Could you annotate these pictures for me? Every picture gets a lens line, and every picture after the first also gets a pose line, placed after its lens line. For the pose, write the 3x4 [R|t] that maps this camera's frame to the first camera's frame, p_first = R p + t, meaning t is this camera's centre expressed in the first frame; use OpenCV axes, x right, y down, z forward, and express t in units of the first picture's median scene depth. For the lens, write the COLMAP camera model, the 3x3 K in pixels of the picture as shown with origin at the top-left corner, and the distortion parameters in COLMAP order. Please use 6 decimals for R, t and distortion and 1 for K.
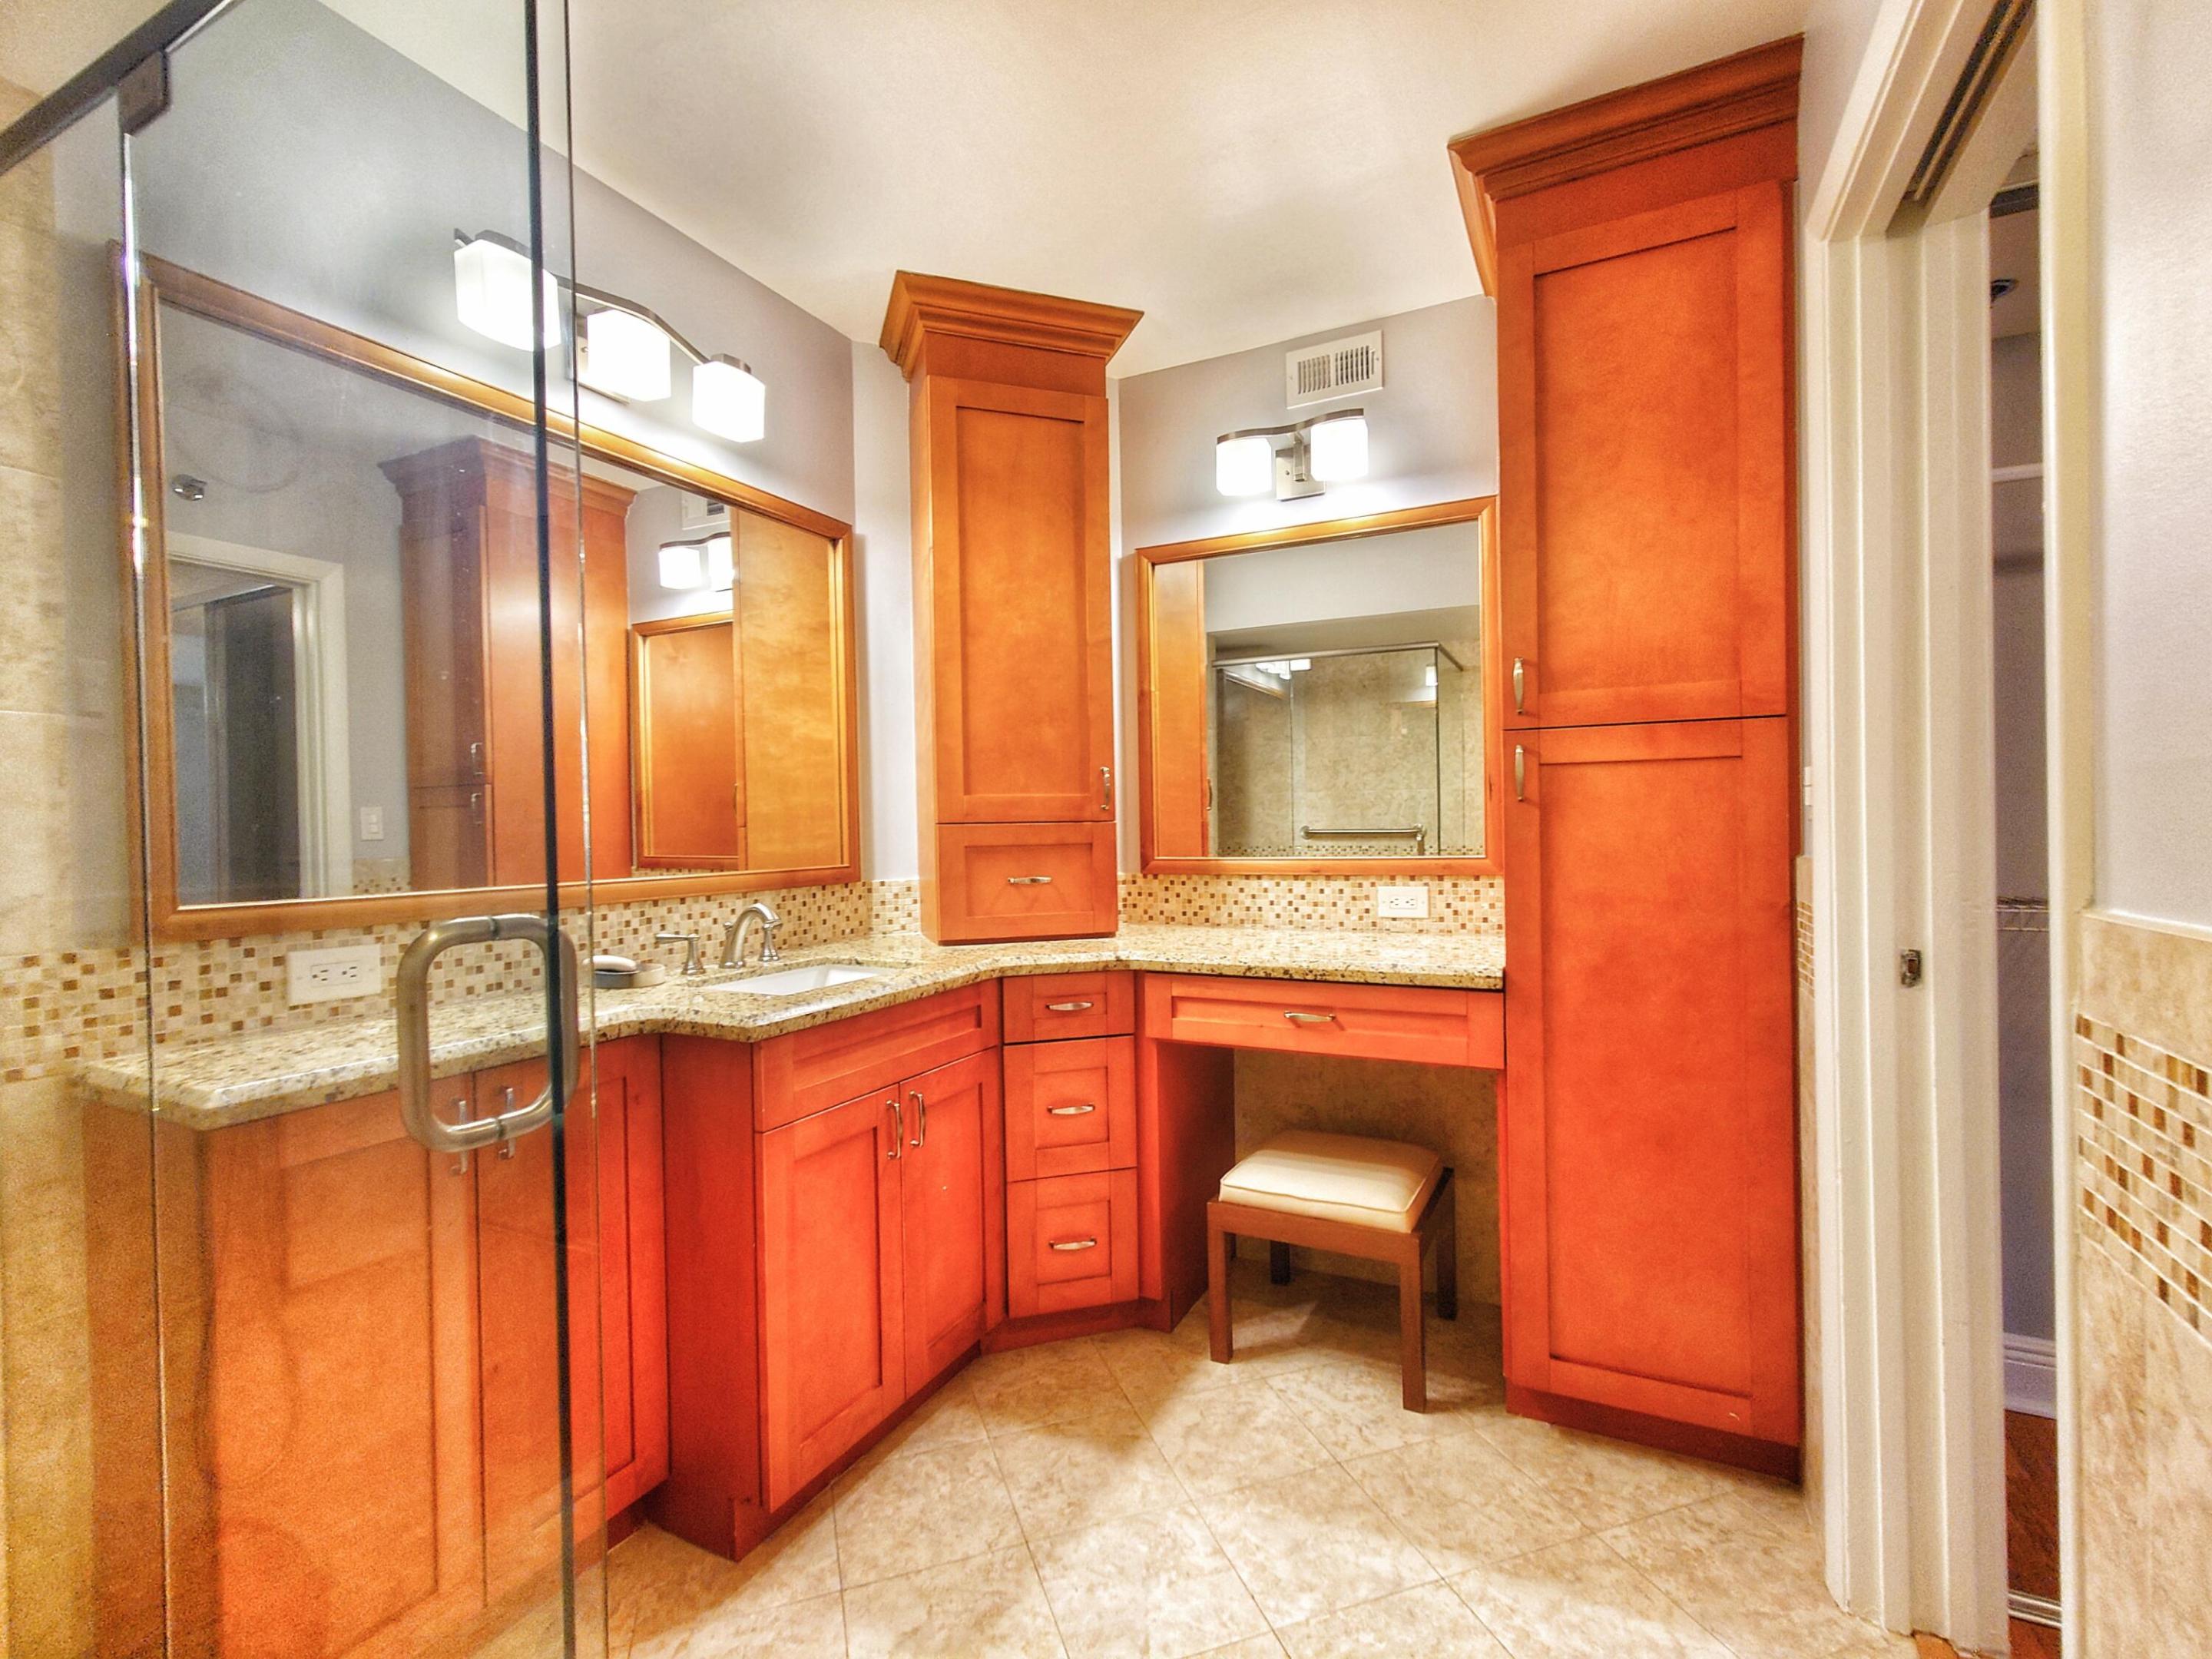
lens RADIAL K [[998.7, 0, 1101.5], [0, 998.7, 835.0], [0, 0, 1]] dist [0.004738, 0.000319]
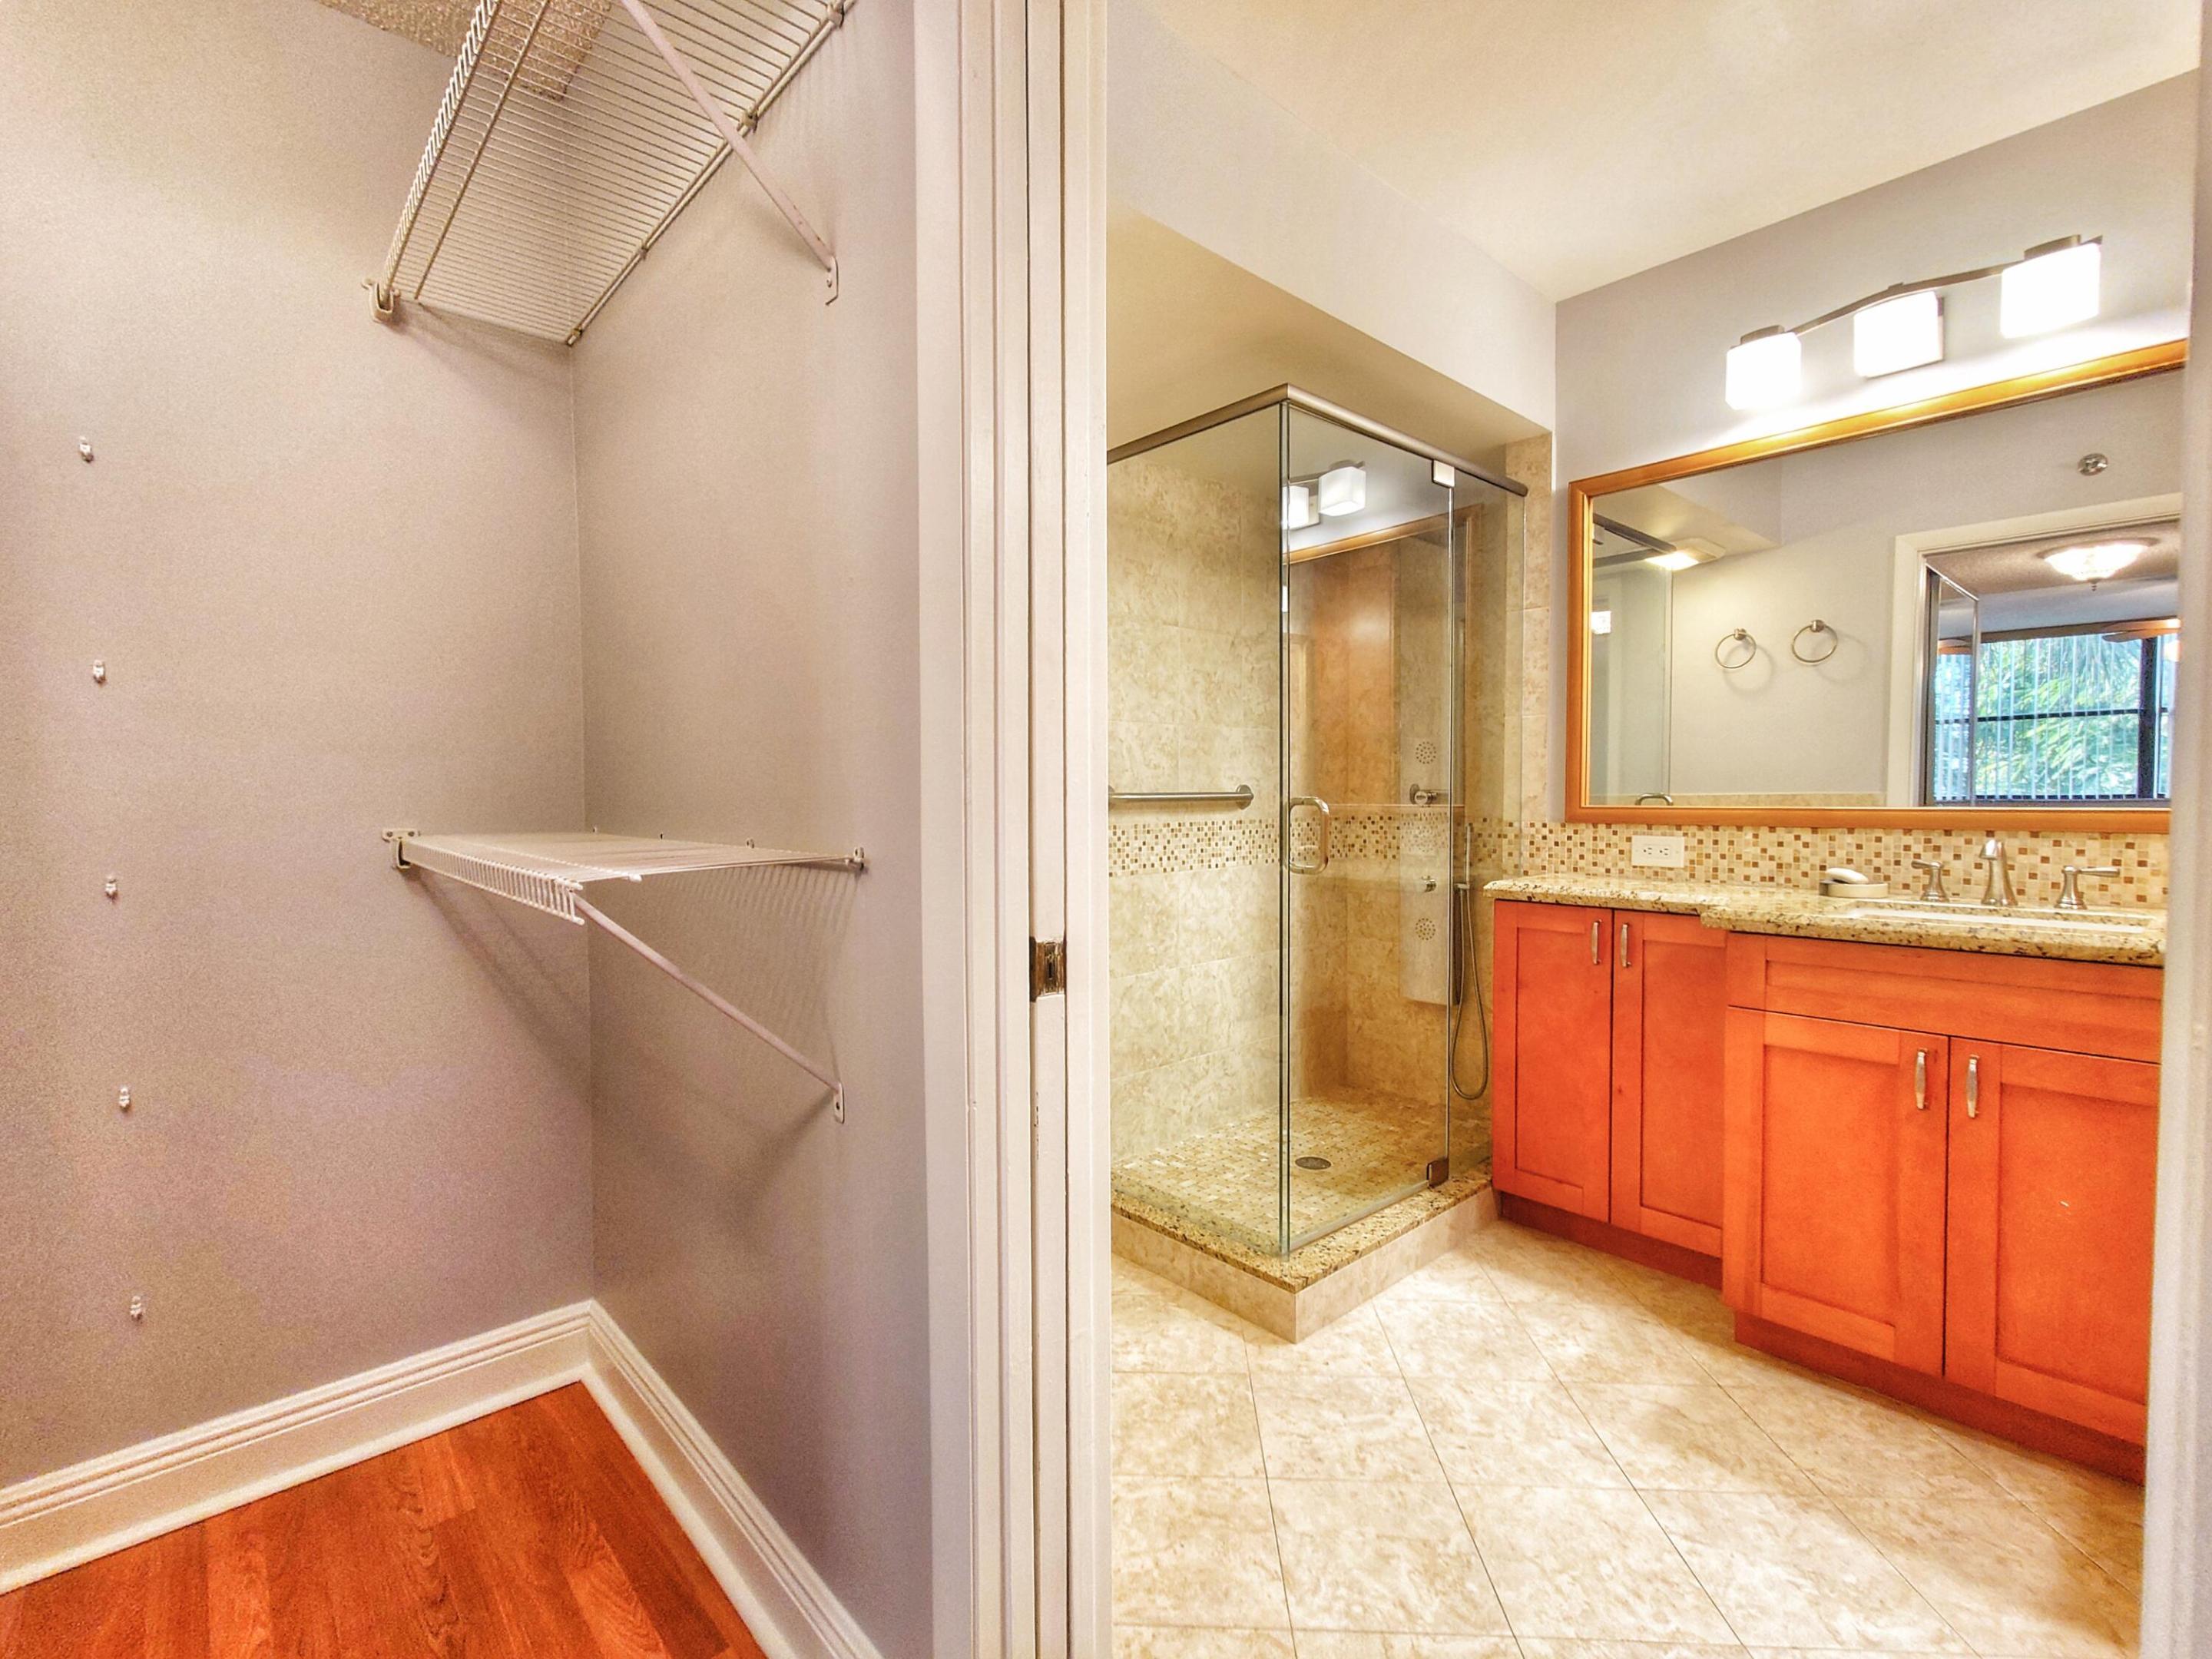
lens RADIAL K [[994.9, 0, 1107.3], [0, 994.9, 834.3], [0, 0, 1]] dist [0.005605, -0.000416]
pose [[-0.365831, 0.054956, -0.929057, 0.823794], [0.001409, 0.998287, 0.058496, 0.007579], [0.930680, 0.020091, -0.365281, 0.546737]]
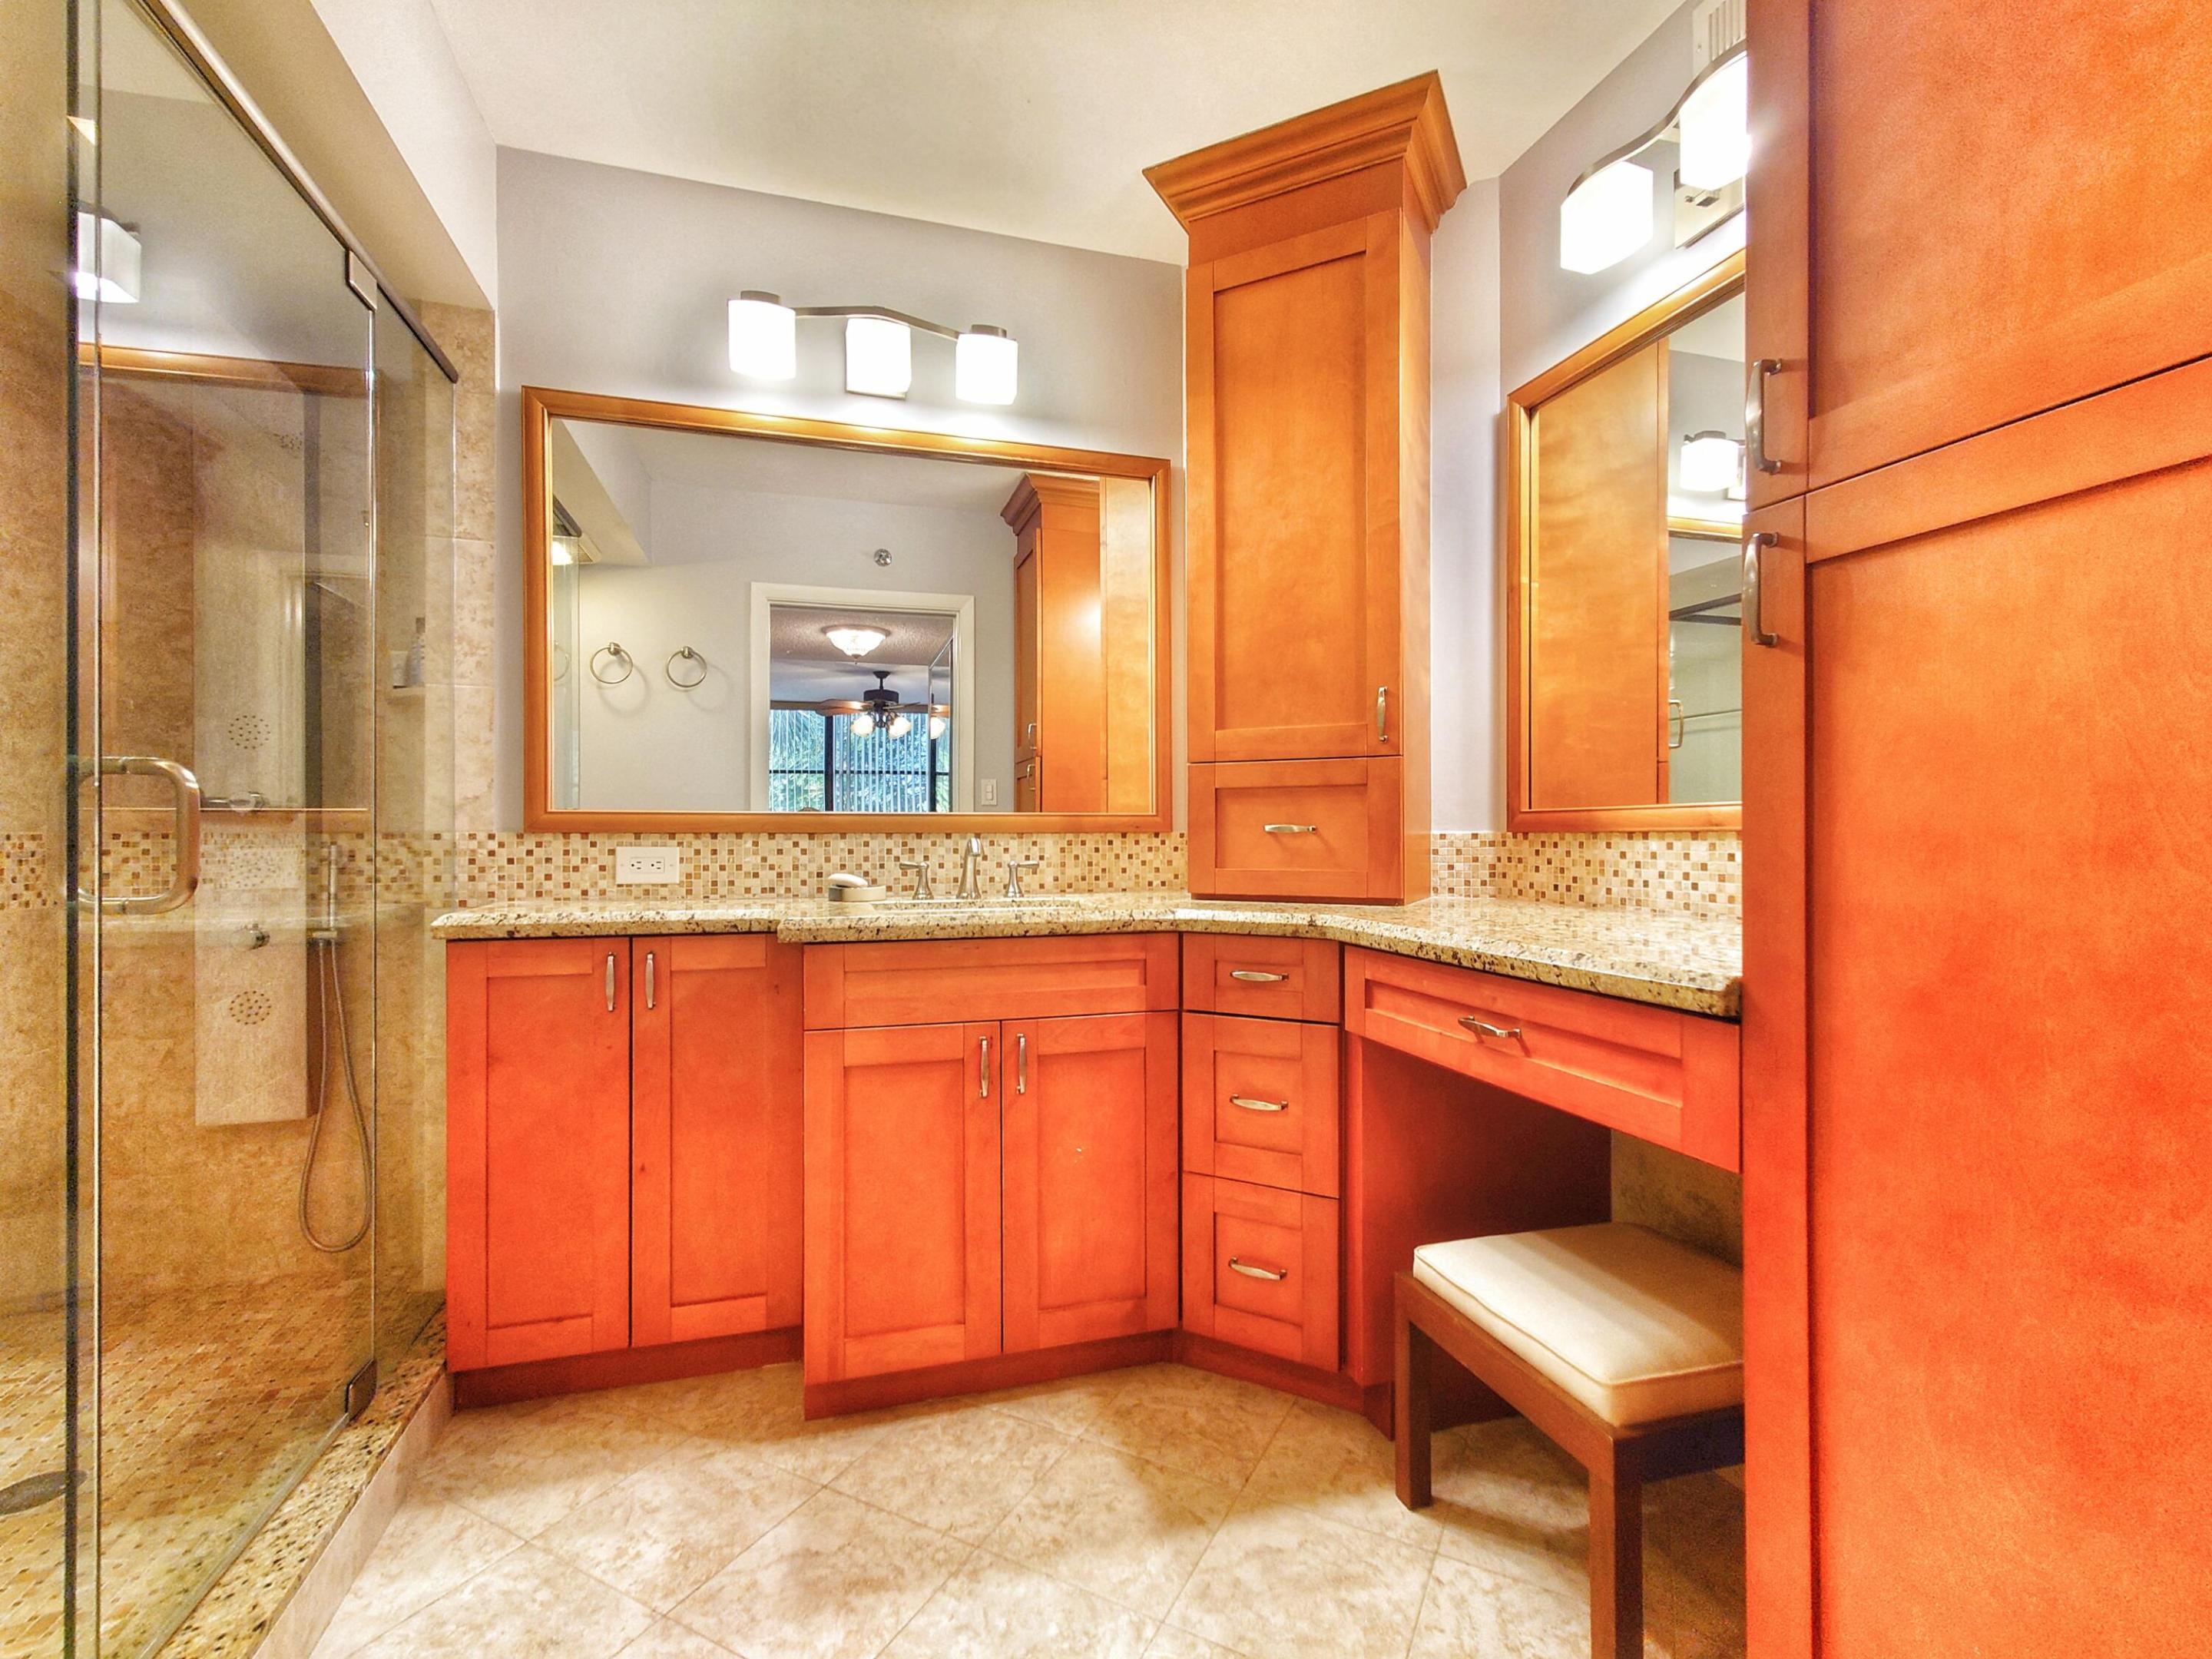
lens RADIAL K [[994.9, 0, 1107.3], [0, 994.9, 834.3], [0, 0, 1]] dist [0.005605, -0.000416]
pose [[0.686520, 0.013180, -0.726992, 0.499816], [-0.017680, 0.999843, 0.001431, 0.059728], [0.726896, 0.011870, 0.686645, 0.372446]]
